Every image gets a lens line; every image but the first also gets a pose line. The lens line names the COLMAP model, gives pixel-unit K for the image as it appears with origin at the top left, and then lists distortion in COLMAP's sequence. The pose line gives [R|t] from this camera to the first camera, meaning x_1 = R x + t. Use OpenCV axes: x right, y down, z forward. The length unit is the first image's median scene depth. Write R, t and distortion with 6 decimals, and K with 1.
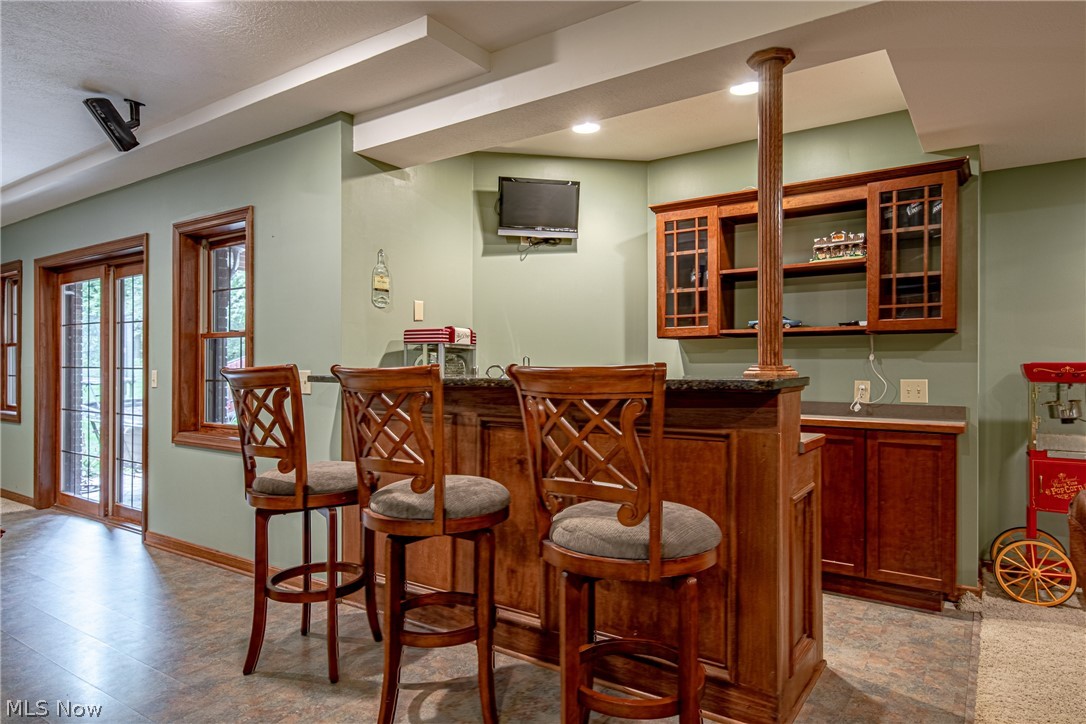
lens RADIAL K [[626.2, 0, 544.6], [0, 626.2, 372.2], [0, 0, 1]] dist [0.001455, 0.018208]
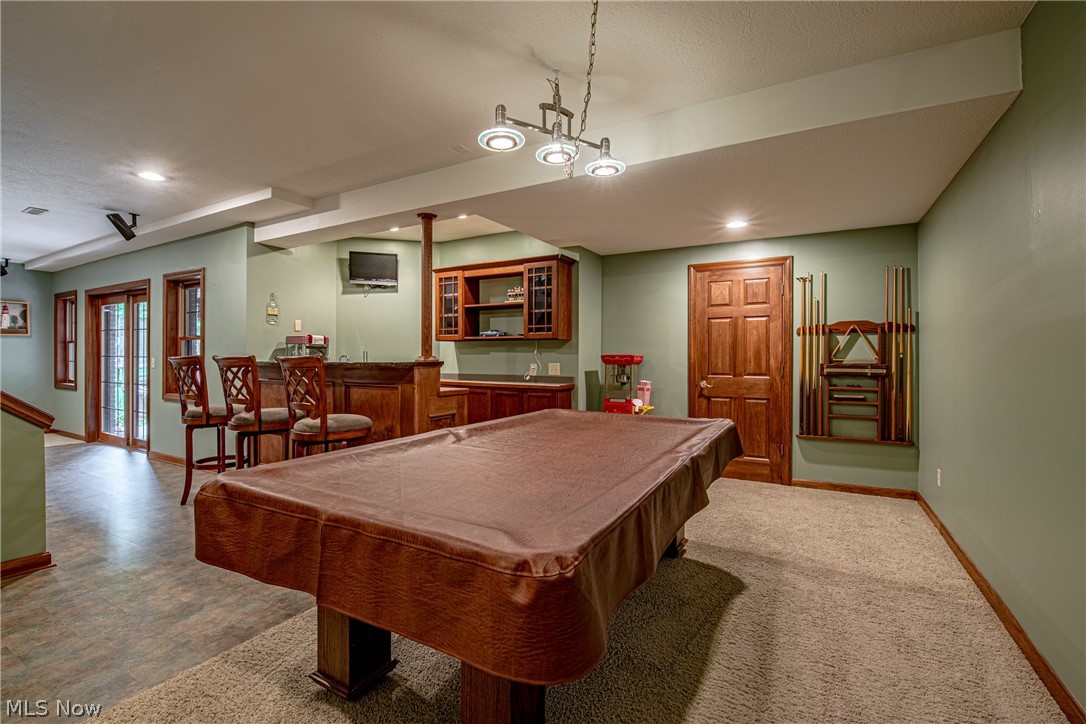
lens RADIAL K [[476.9, 0, 543.0], [0, 476.9, 362.0], [0, 0, 1]] dist [-0.007219, -0.000110]
pose [[0.997491, 0.001142, 0.070785, 0.410569], [-0.001405, 0.999992, 0.003667, 0.001926], [-0.070781, -0.003757, 0.997485, -0.436030]]
